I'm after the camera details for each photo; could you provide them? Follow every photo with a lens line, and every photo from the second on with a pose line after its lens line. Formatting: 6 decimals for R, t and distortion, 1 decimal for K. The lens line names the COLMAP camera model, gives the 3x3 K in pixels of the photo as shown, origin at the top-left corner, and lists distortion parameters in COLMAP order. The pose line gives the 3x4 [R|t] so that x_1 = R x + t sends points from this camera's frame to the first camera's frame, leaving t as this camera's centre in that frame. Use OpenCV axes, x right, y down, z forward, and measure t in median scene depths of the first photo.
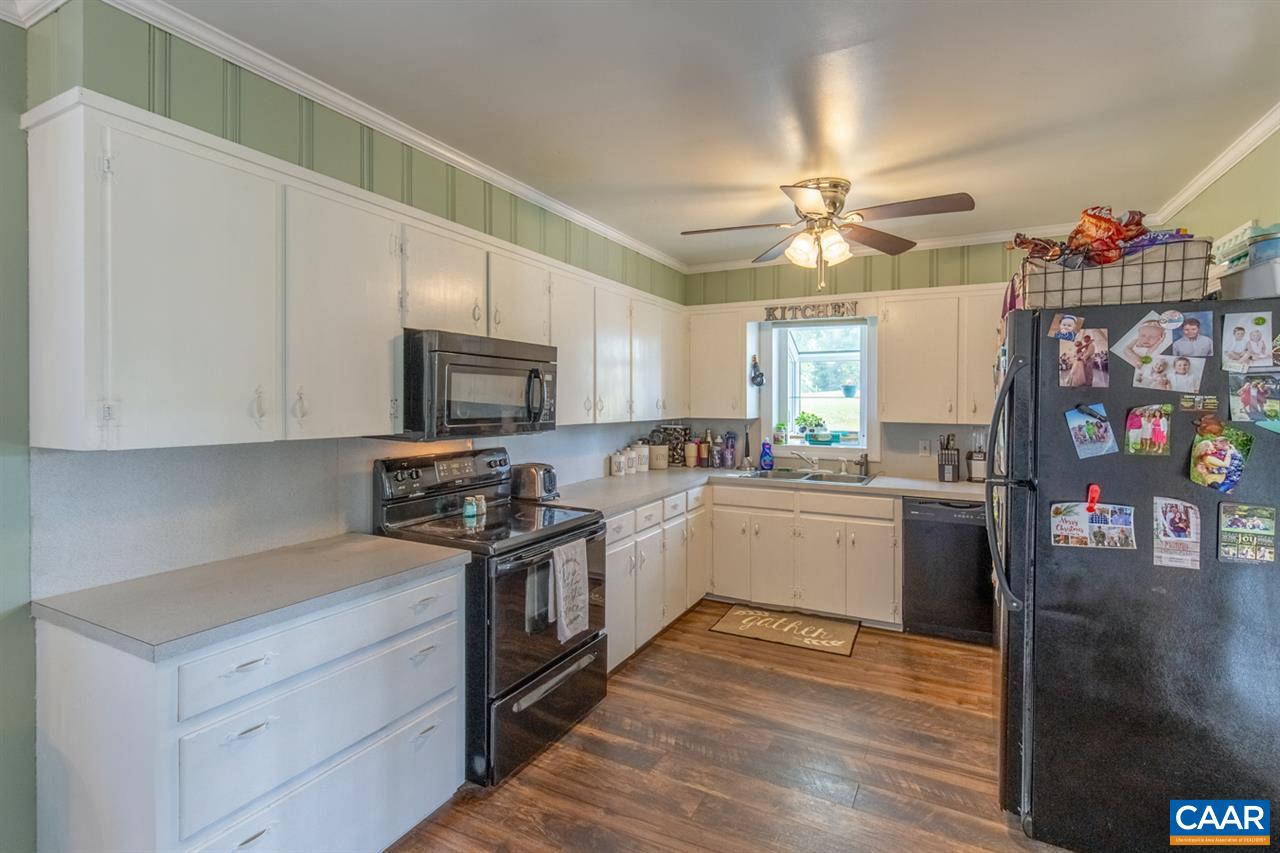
lens RADIAL K [[590.7, 0, 636.5], [0, 590.7, 404.5], [0, 0, 1]] dist [0.000436, -0.000092]
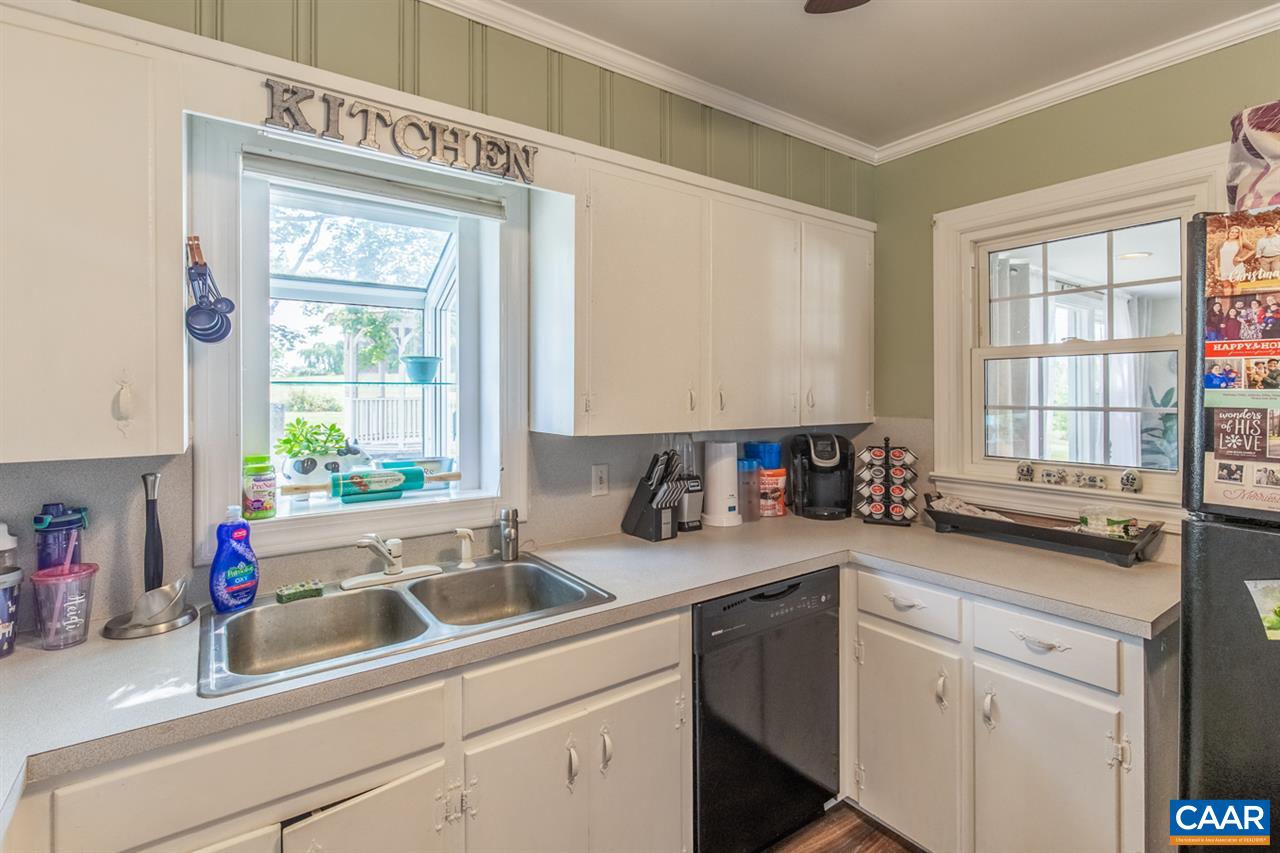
lens RADIAL K [[582.0, 0, 645.7], [0, 582.0, 398.1], [0, 0, 1]] dist [0.001034, 0.000119]
pose [[0.428685, -0.008190, 0.903417, 0.065207], [0.013823, 0.999901, 0.002505, -0.000822], [-0.903348, 0.011414, 0.428756, 1.318982]]
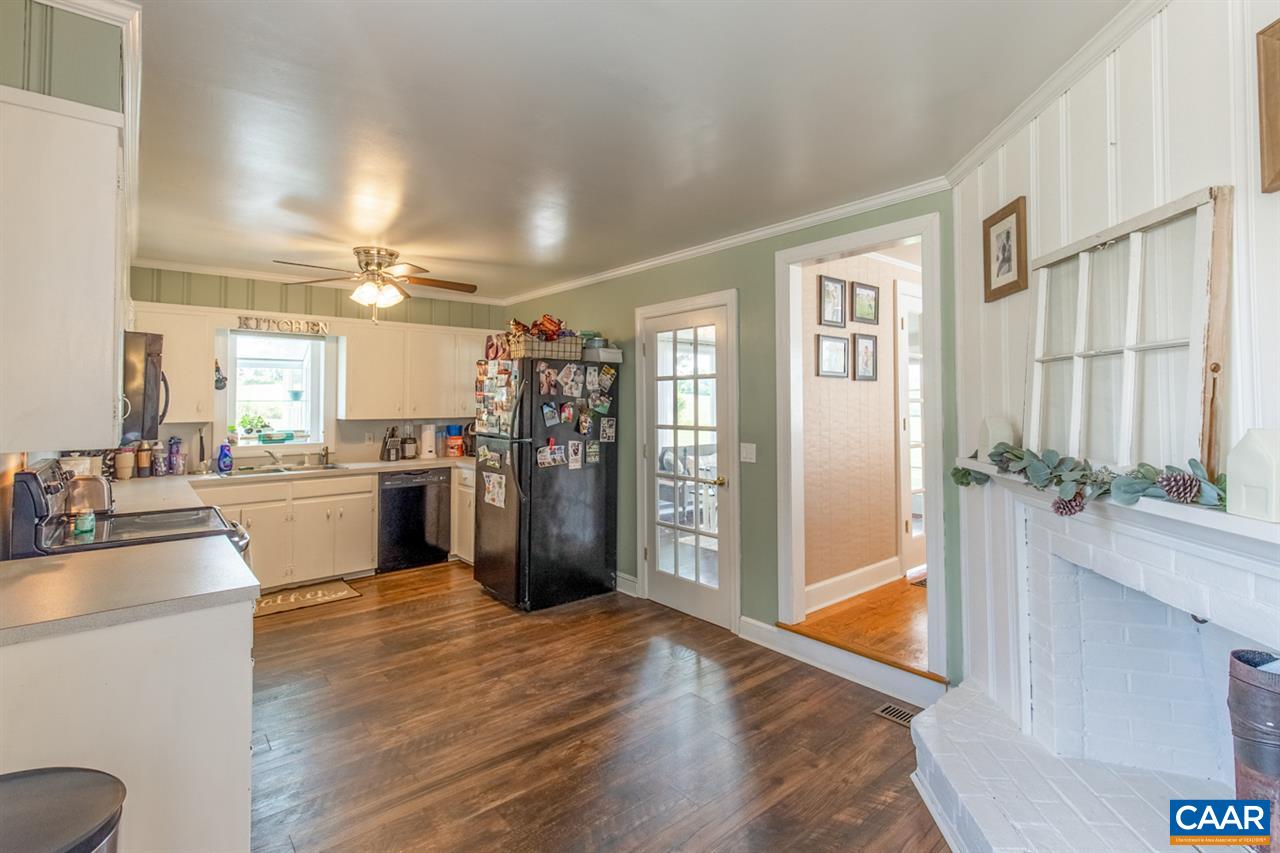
lens RADIAL K [[601.8, 0, 650.4], [0, 601.8, 390.5], [0, 0, 1]] dist [0.000223, -0.000060]
pose [[0.376581, 0.014852, 0.926264, -0.945416], [0.015029, 0.999642, -0.022139, 0.008696], [-0.926262, 0.022258, 0.376223, -0.172261]]
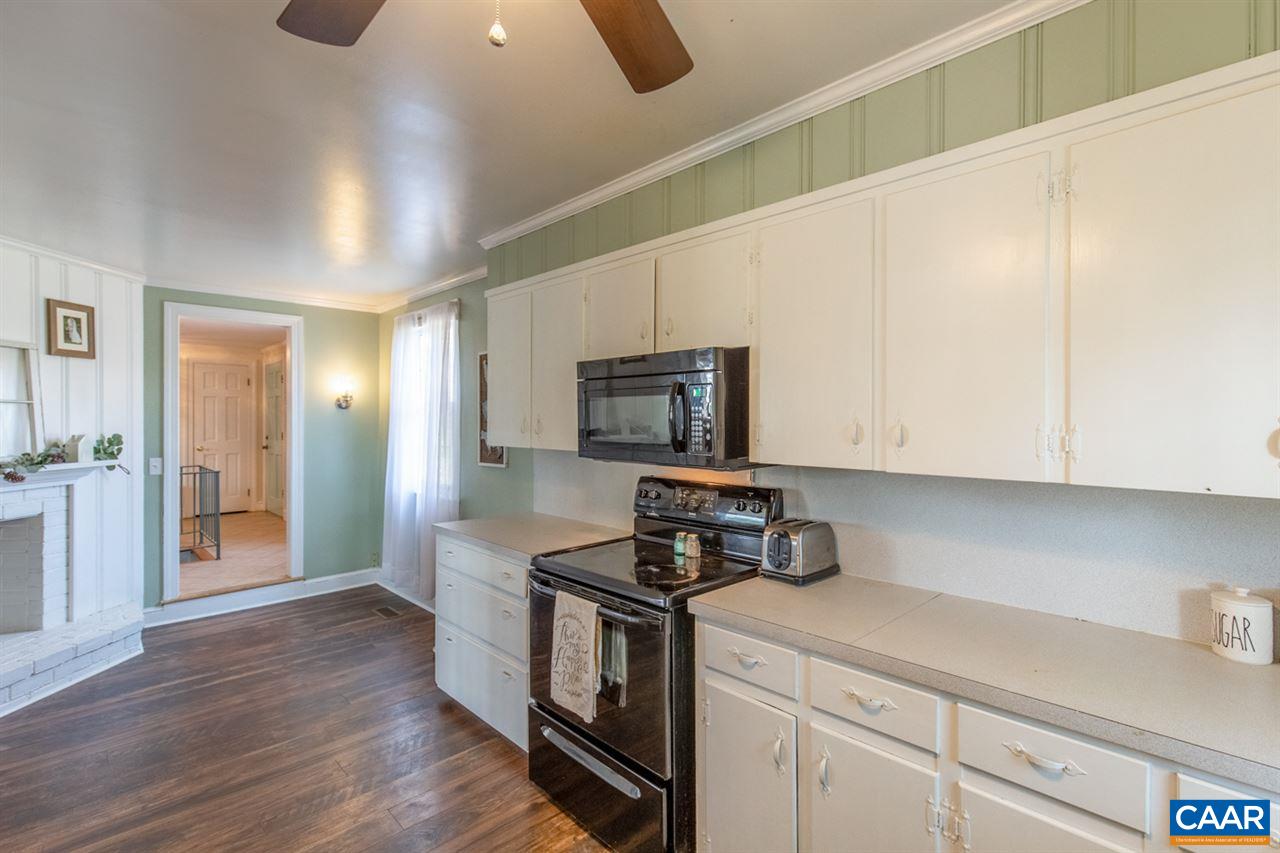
lens RADIAL K [[603.2, 0, 636.4], [0, 603.2, 419.3], [0, 0, 1]] dist [0.022275, 0.000065]
pose [[-0.329346, -0.000161, -0.944209, 0.700312], [-0.002897, 0.999995, 0.000840, -0.017044], [0.944205, 0.003012, -0.329345, 1.442240]]
